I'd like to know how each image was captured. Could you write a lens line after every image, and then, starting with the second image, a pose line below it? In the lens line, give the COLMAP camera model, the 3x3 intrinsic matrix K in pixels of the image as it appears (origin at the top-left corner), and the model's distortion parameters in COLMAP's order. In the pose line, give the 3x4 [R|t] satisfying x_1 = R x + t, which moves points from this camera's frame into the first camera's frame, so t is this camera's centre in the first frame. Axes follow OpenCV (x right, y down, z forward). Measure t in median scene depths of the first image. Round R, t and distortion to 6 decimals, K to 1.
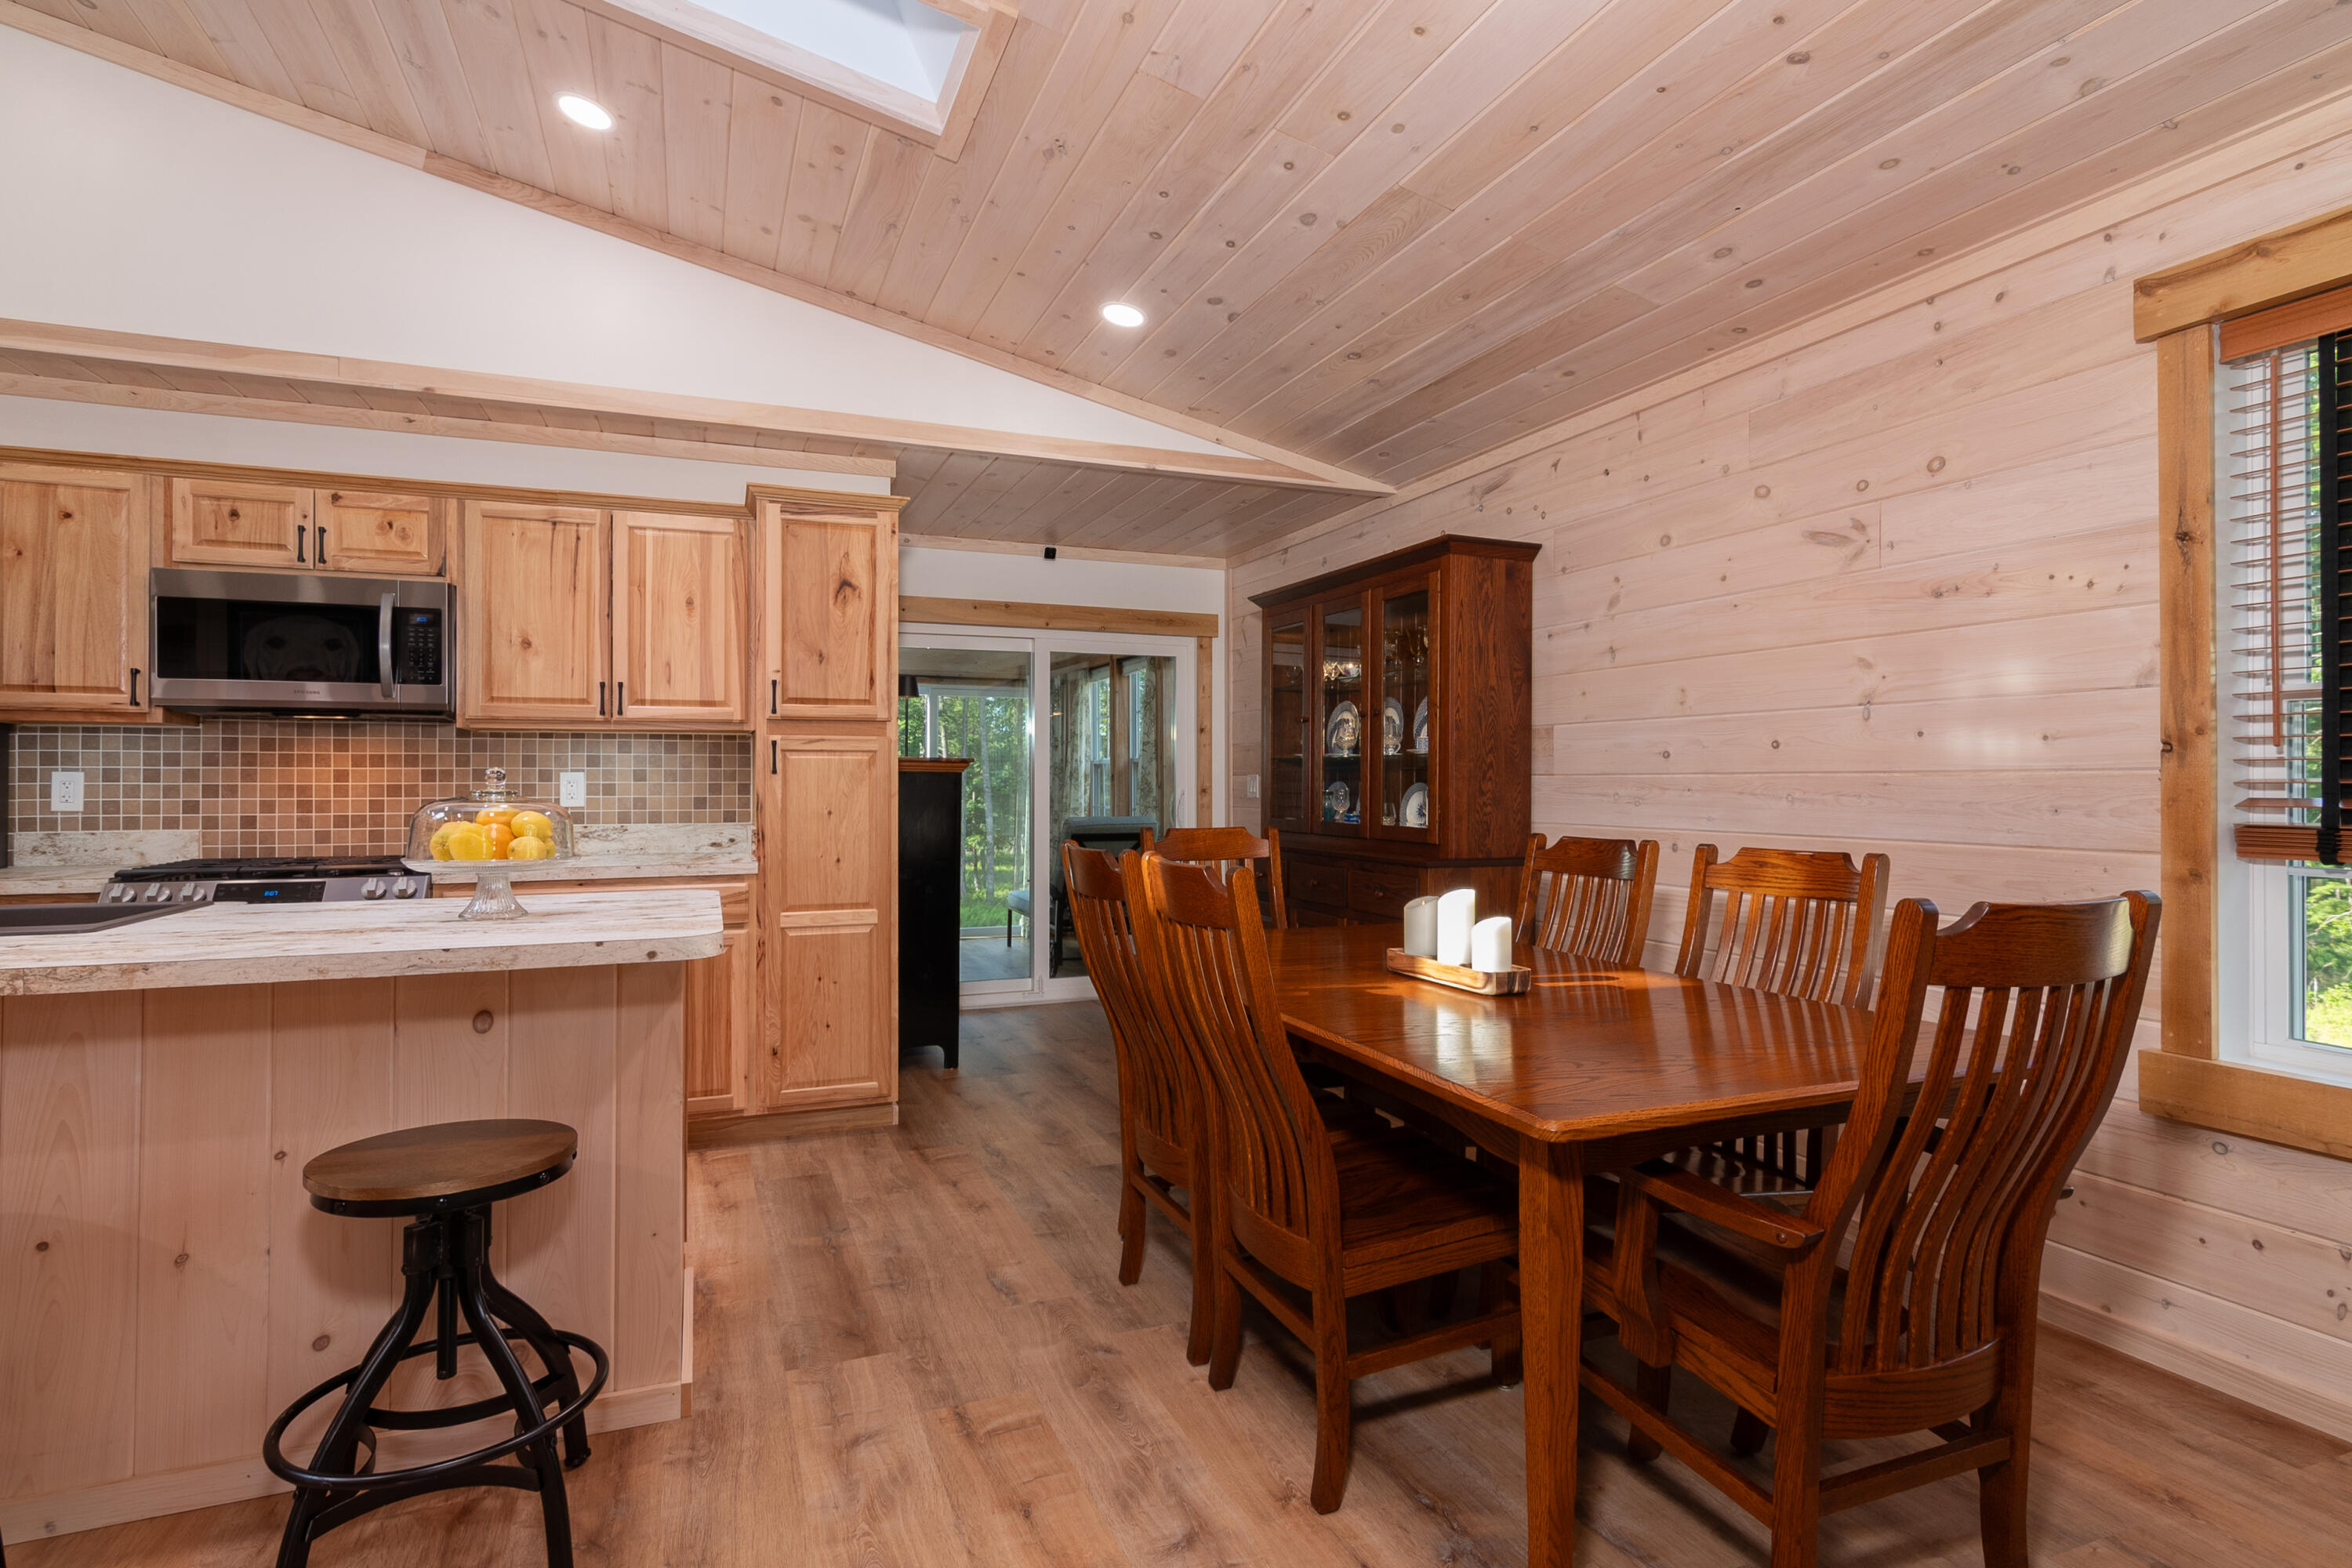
lens RADIAL K [[1131.9, 0, 1165.3], [0, 1131.9, 778.1], [0, 0, 1]] dist [-0.001097, 0.001185]
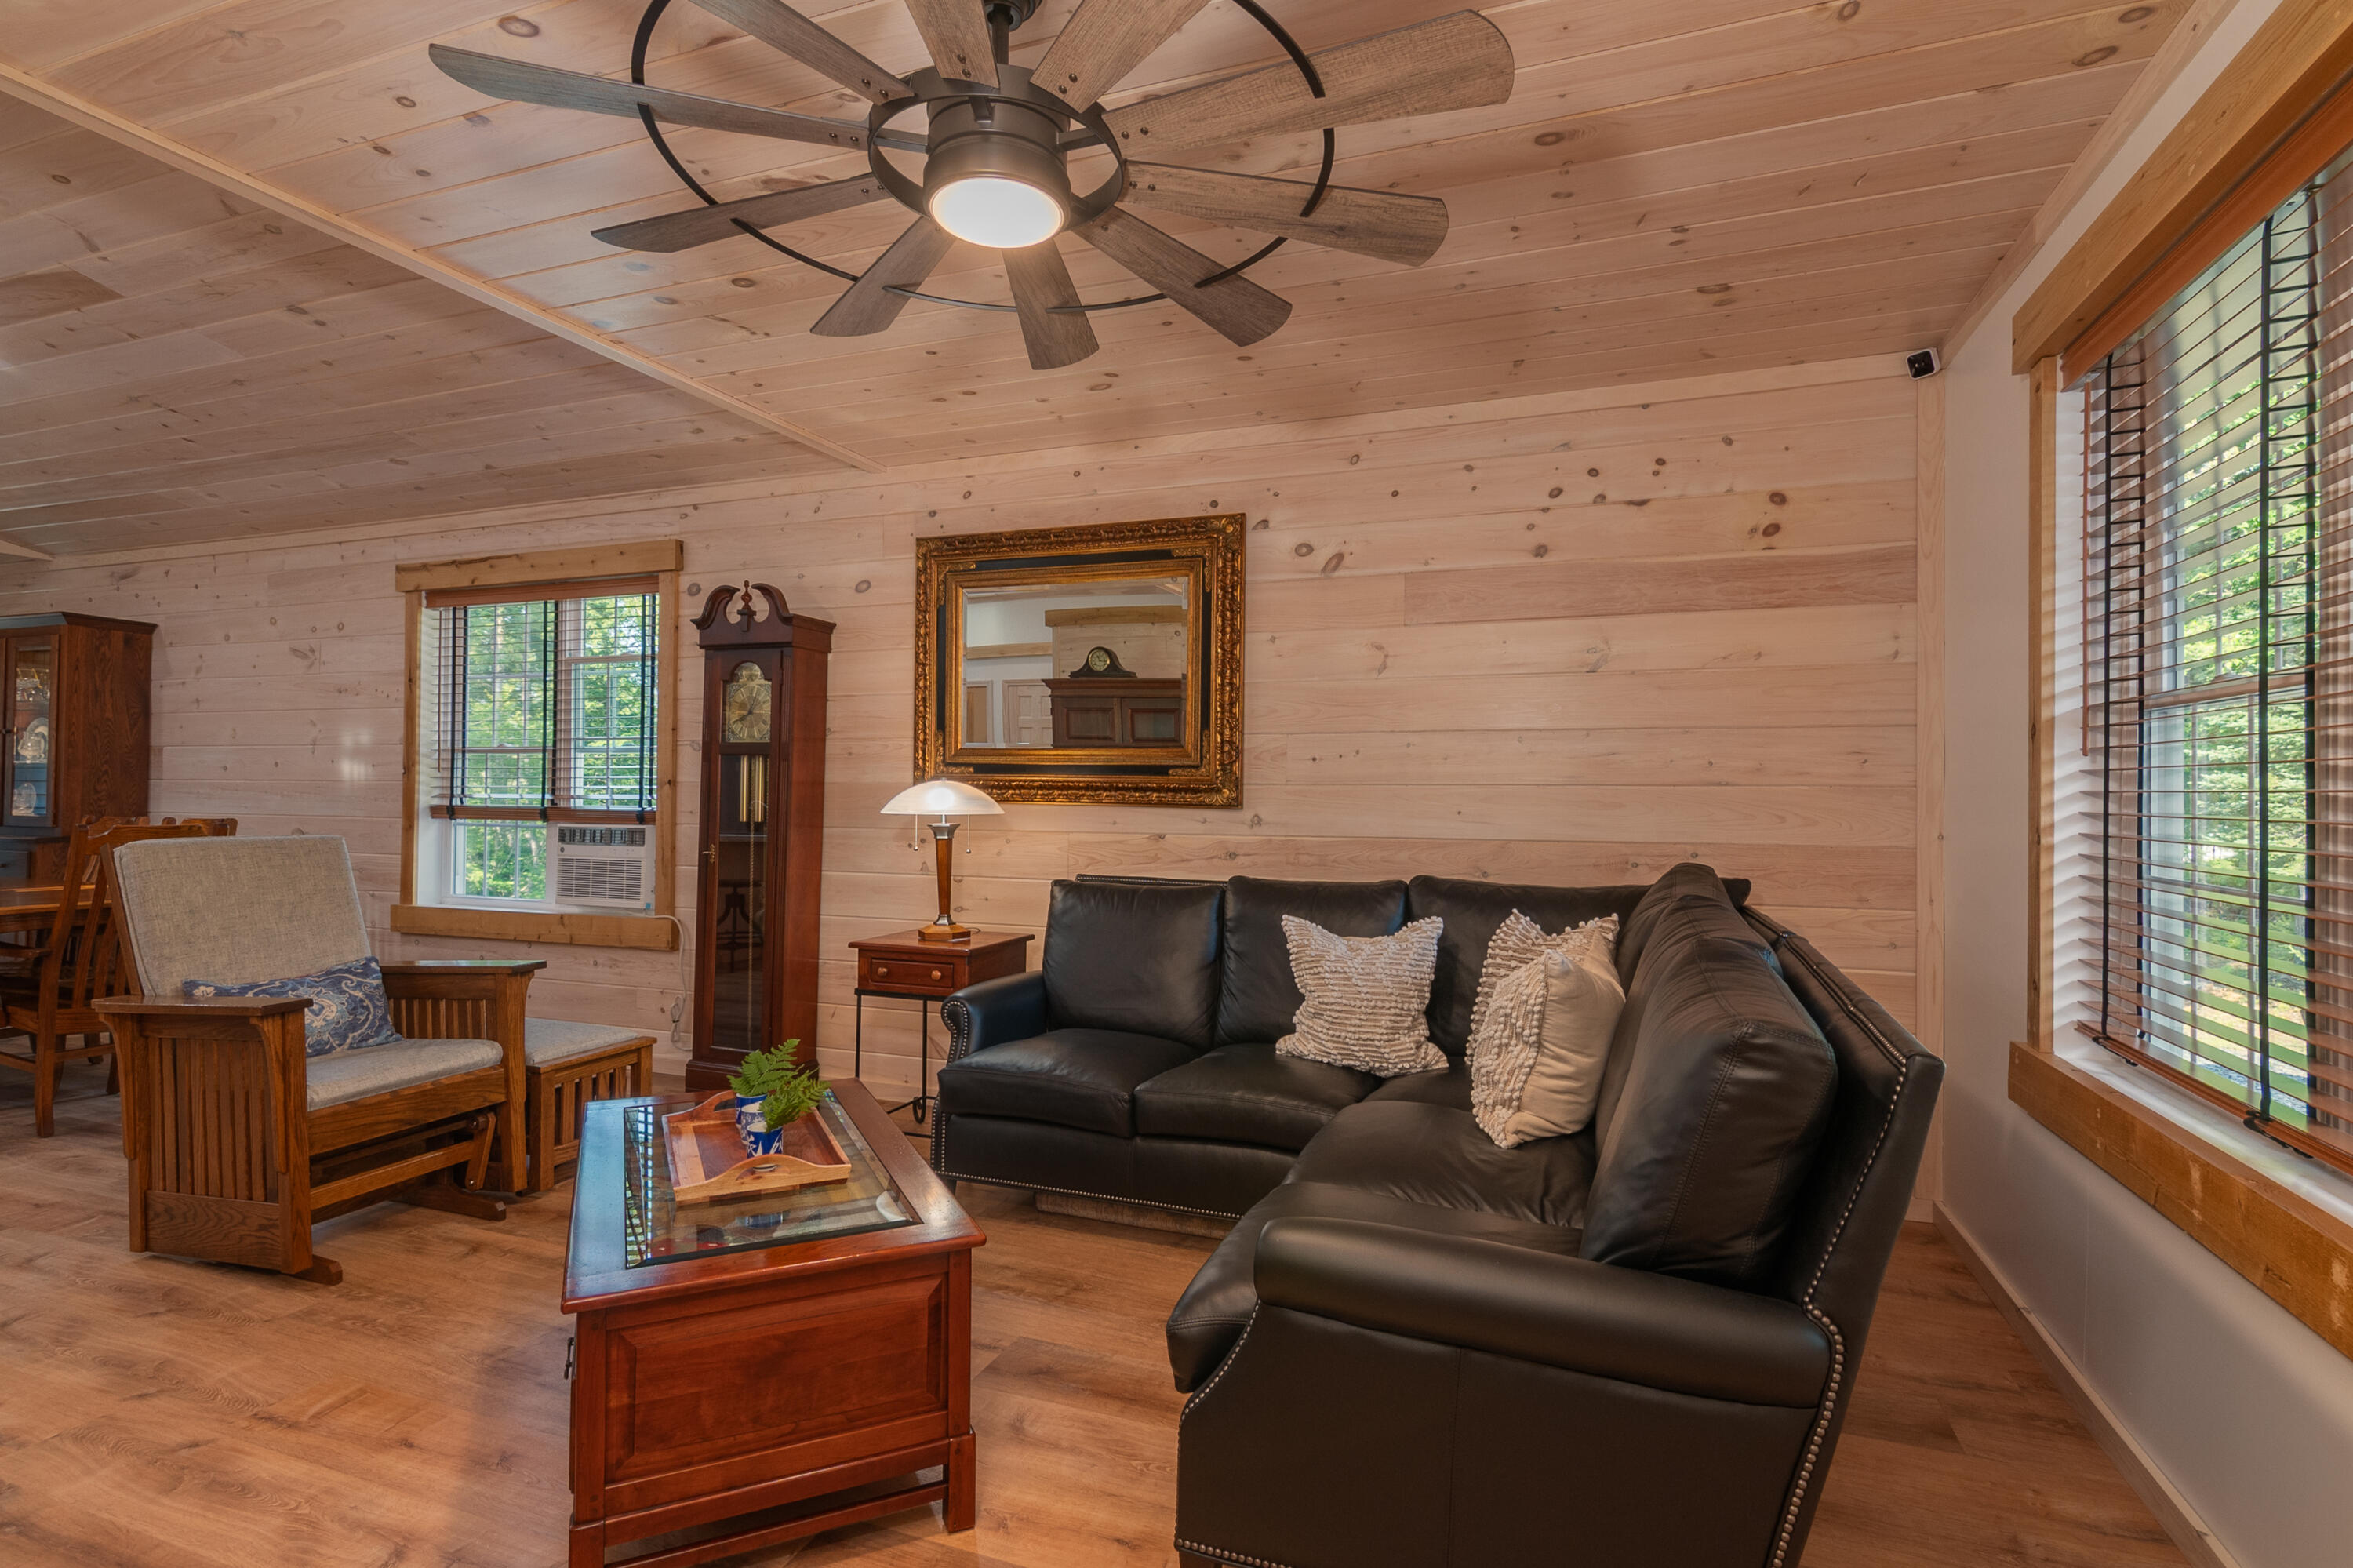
lens RADIAL K [[1132.5, 0, 1172.6], [0, 1132.5, 776.1], [0, 0, 1]] dist [-0.001097, 0.001185]
pose [[0.683302, 0.012494, 0.730029, 0.144604], [-0.011597, 0.999913, -0.006258, -0.012035], [-0.730044, -0.004190, 0.683388, -0.883612]]
